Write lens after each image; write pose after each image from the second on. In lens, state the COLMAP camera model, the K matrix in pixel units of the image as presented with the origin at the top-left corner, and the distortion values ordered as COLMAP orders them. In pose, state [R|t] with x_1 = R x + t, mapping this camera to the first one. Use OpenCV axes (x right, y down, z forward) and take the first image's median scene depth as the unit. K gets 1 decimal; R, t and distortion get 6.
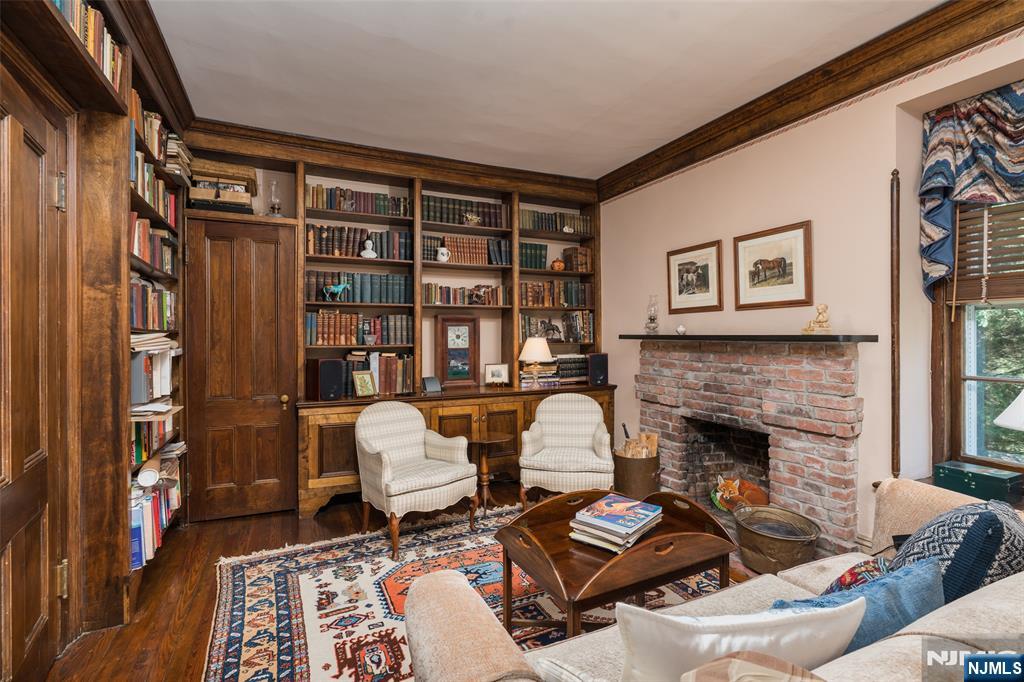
lens RADIAL K [[488.7, 0, 511.1], [0, 488.7, 337.4], [0, 0, 1]] dist [0.000811, 0.000237]
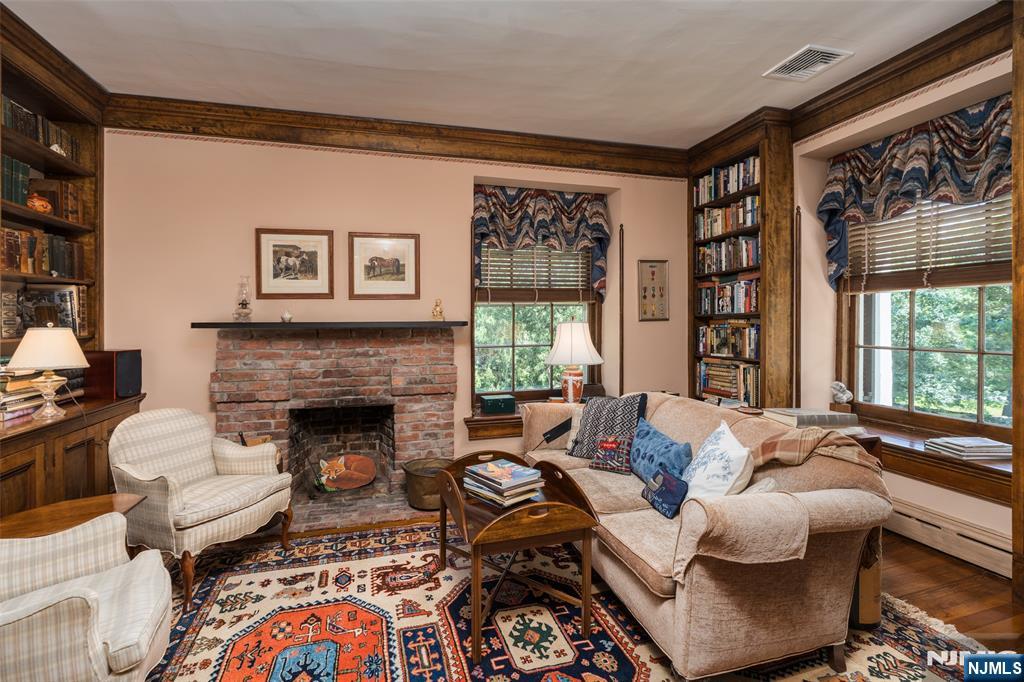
lens RADIAL K [[488.7, 0, 512.3], [0, 488.7, 323.2], [0, 0, 1]] dist [0.000811, 0.000237]
pose [[0.144070, -0.002183, 0.989565, -0.566357], [0.012378, 0.999923, 0.000404, 0.001739], [-0.989490, 0.012191, 0.144086, 0.492407]]
